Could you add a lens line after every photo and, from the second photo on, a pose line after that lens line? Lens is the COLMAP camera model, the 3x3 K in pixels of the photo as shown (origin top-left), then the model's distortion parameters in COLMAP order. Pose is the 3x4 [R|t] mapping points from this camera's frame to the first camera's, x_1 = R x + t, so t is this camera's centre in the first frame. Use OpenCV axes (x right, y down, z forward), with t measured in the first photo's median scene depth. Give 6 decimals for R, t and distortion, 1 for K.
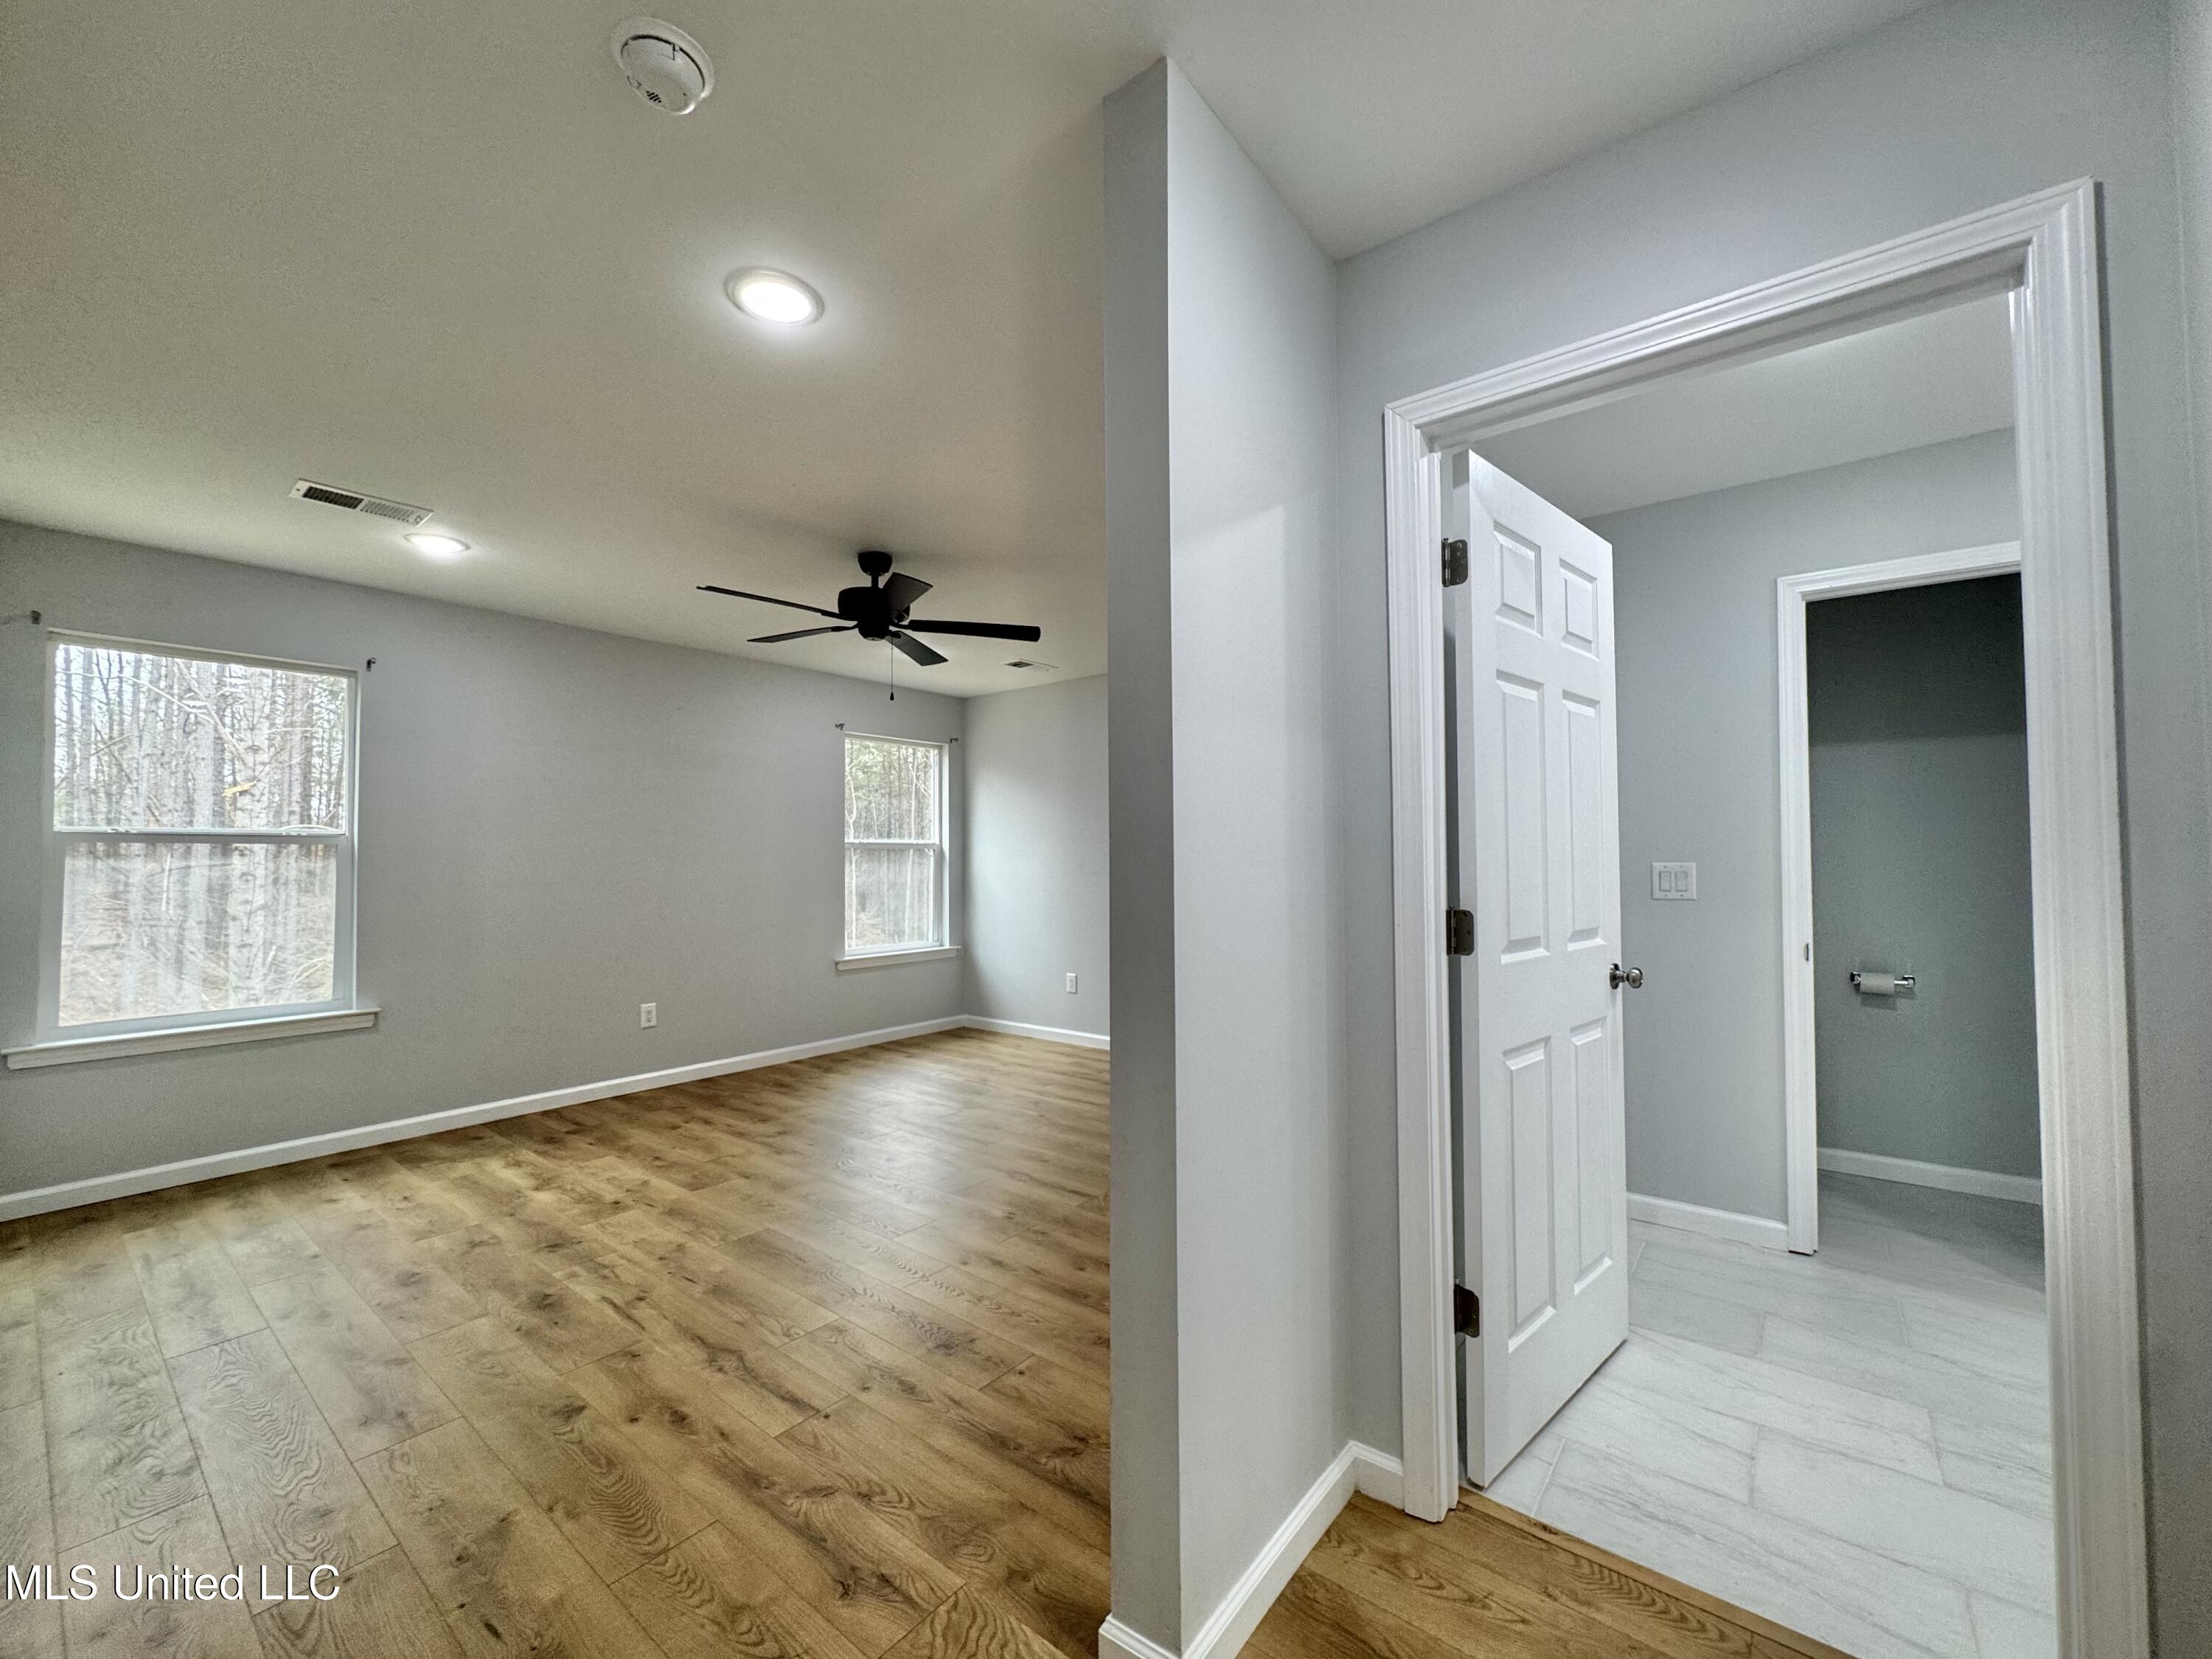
lens RADIAL K [[879.6, 0, 1109.4], [0, 879.6, 833.6], [0, 0, 1]] dist [-0.003062, 0.000174]
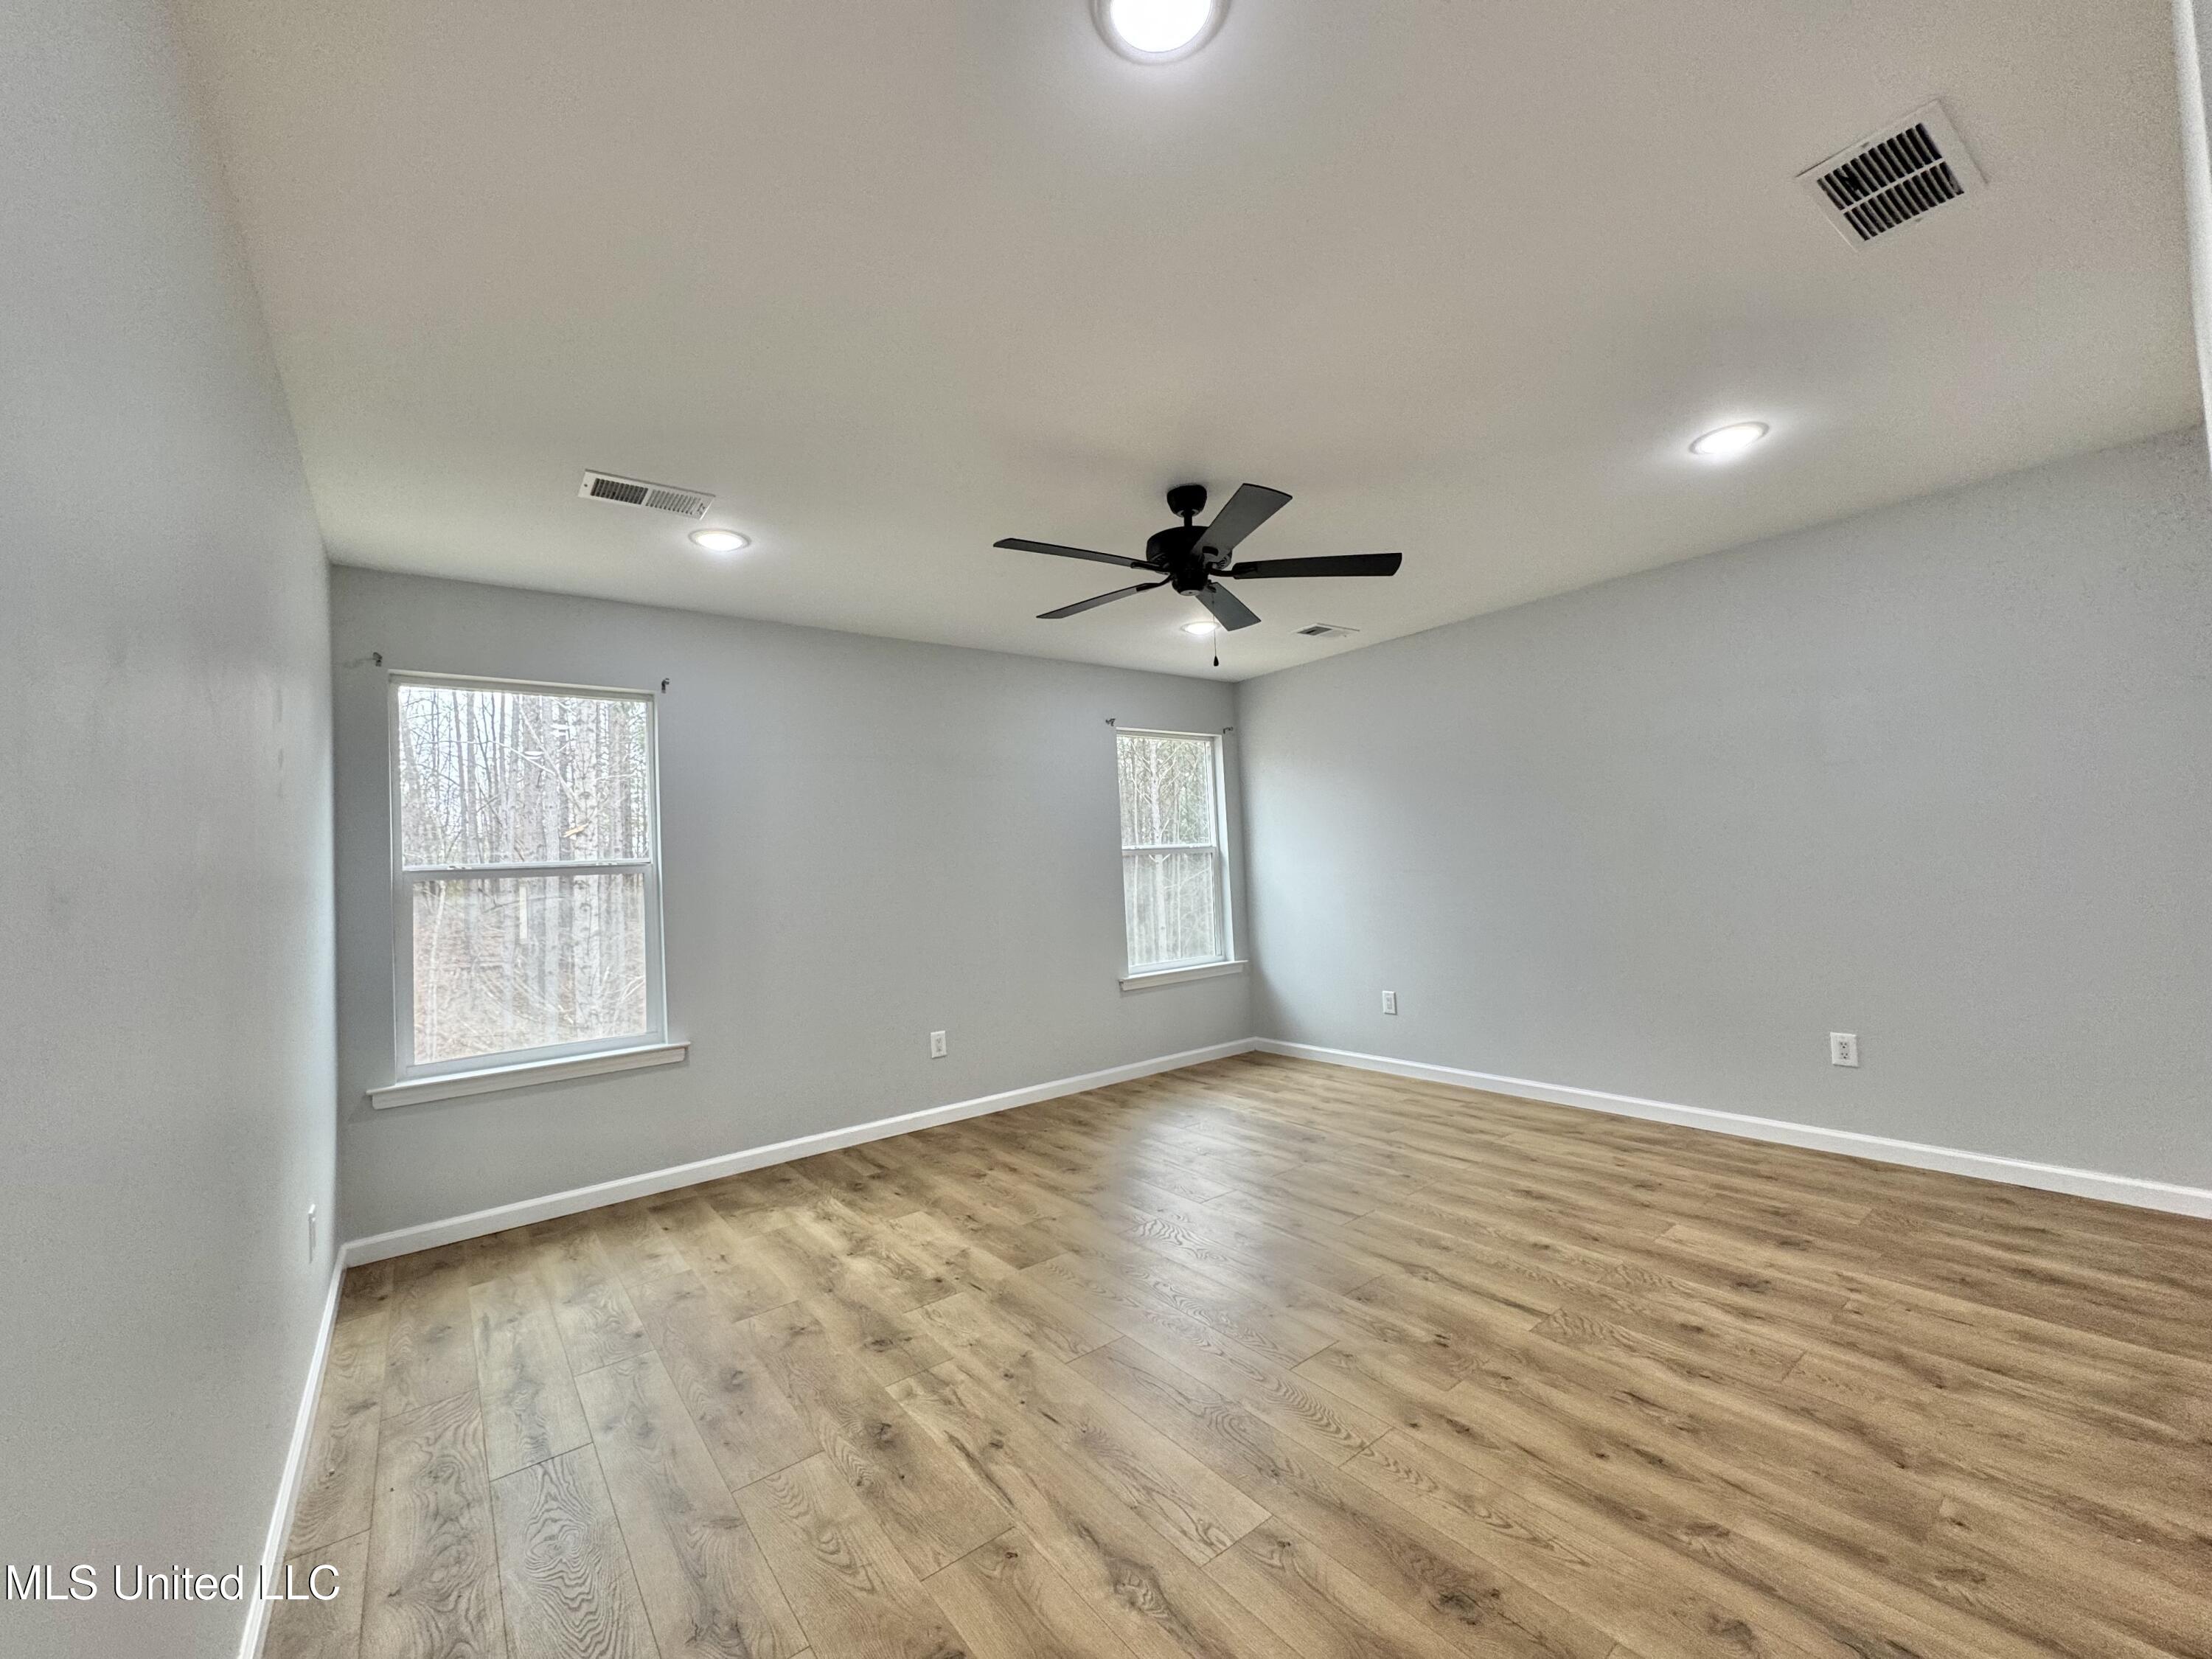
lens RADIAL K [[881.0, 0, 1112.5], [0, 881.0, 833.5], [0, 0, 1]] dist [0.000582, 0.000075]
pose [[0.970184, -0.051641, -0.236803, -0.162562], [0.050321, 0.998666, -0.011618, 0.006896], [0.237087, -0.000645, 0.971488, 0.198898]]
